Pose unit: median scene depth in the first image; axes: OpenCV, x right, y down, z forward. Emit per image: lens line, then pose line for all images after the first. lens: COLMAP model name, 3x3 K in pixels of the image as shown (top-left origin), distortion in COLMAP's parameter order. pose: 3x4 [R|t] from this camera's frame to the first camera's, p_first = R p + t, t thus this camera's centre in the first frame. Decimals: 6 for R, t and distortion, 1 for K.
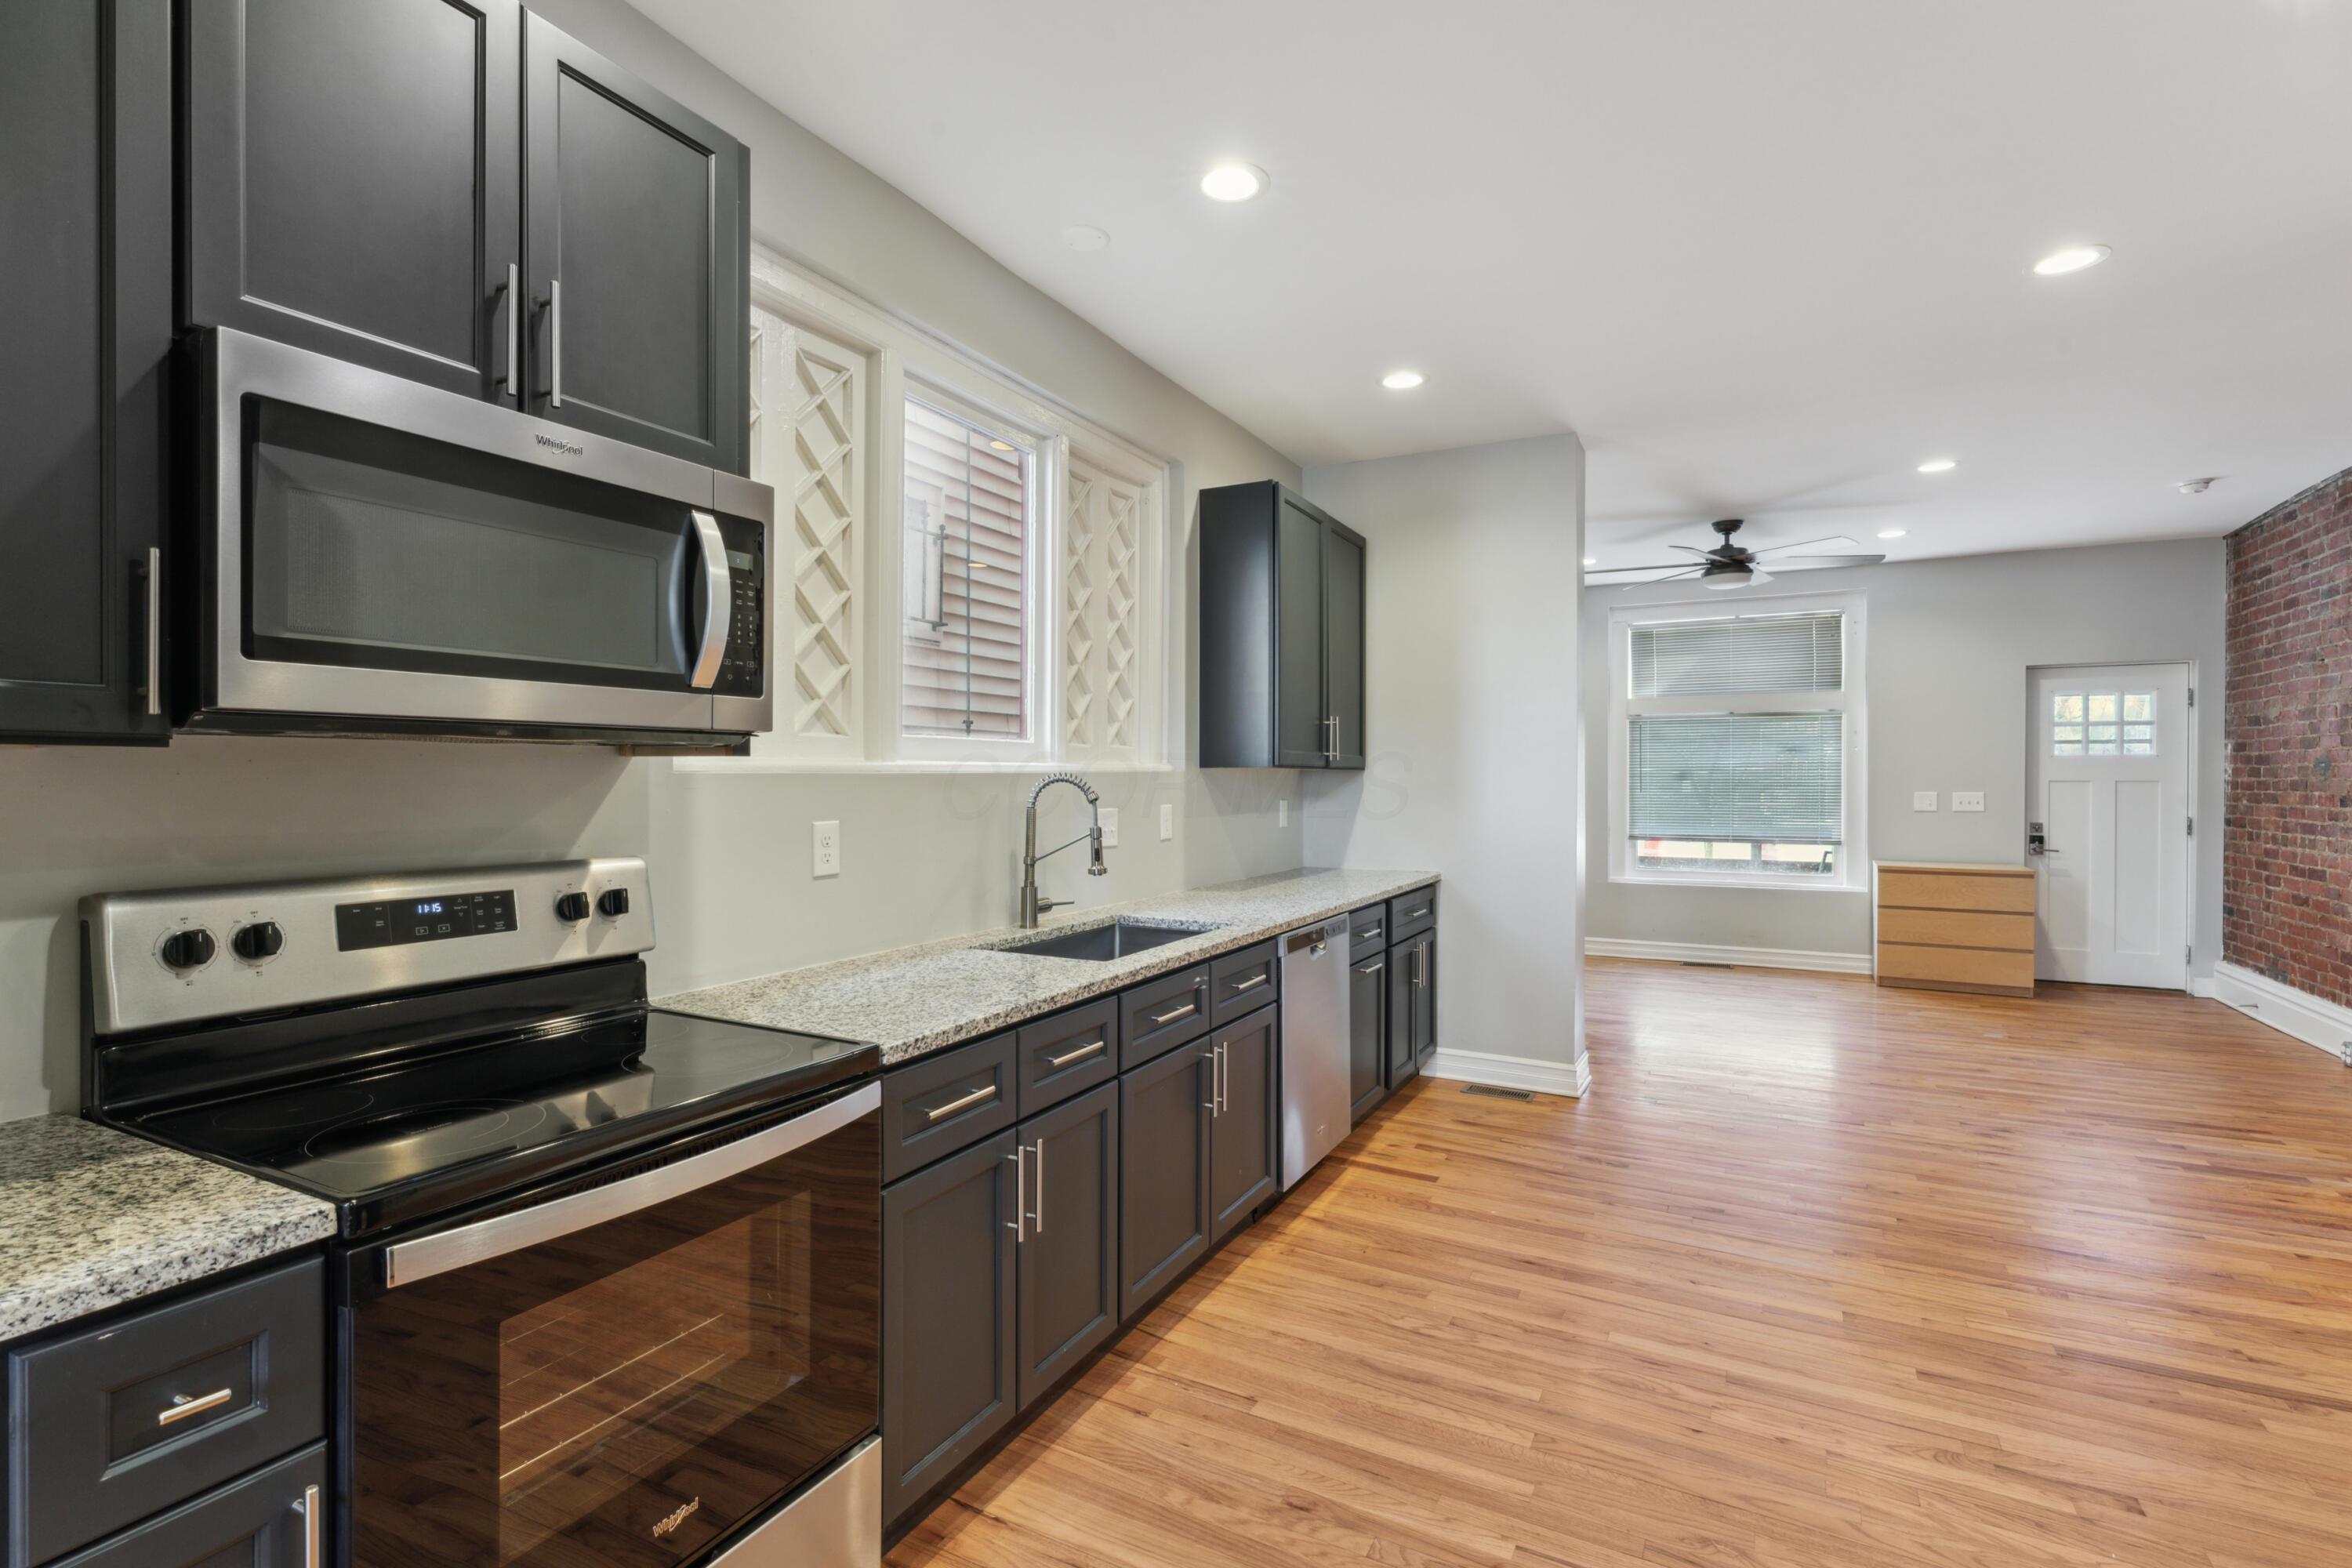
lens RADIAL K [[1109.7, 0, 1176.0], [0, 1109.7, 789.2], [0, 0, 1]] dist [-0.001616, 0.000031]
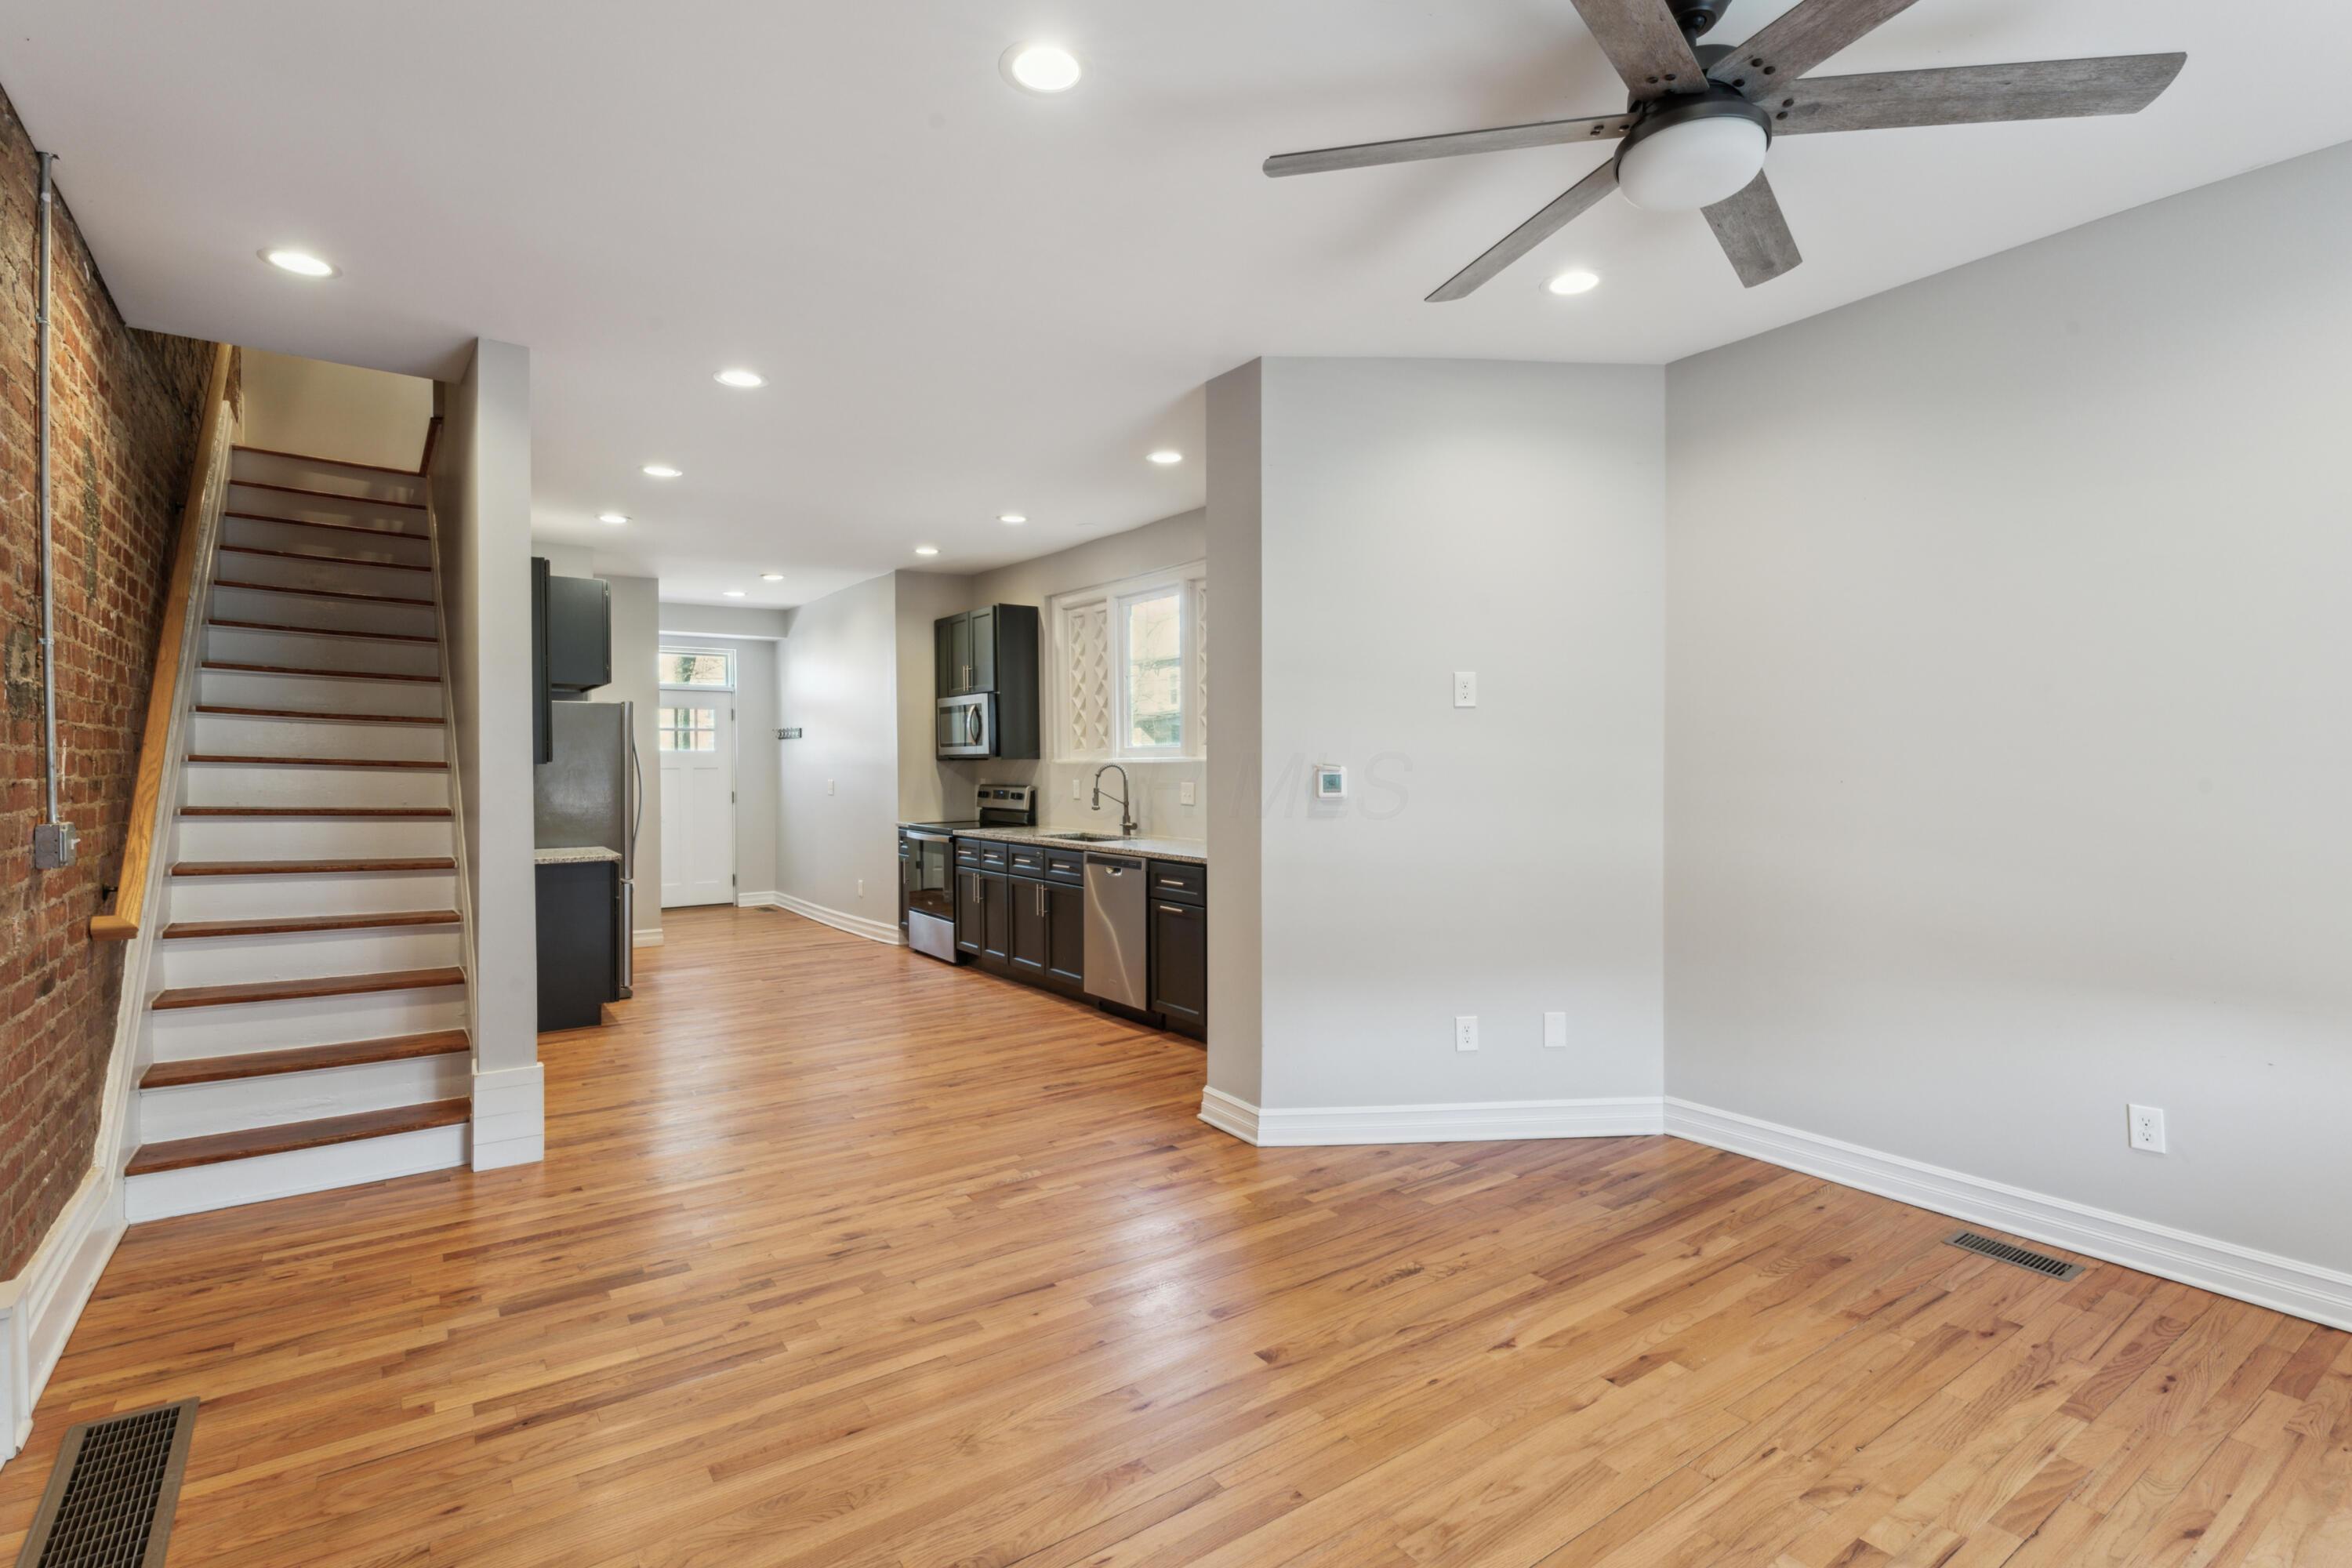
lens RADIAL K [[1109.7, 0, 1176.9], [0, 1109.7, 774.2], [0, 0, 1]] dist [-0.001616, 0.000031]
pose [[-0.455459, 0.013580, -0.890153, 1.576780], [-0.004722, 0.999833, 0.017669, -0.028953], [0.890244, 0.012251, -0.455319, 1.865268]]
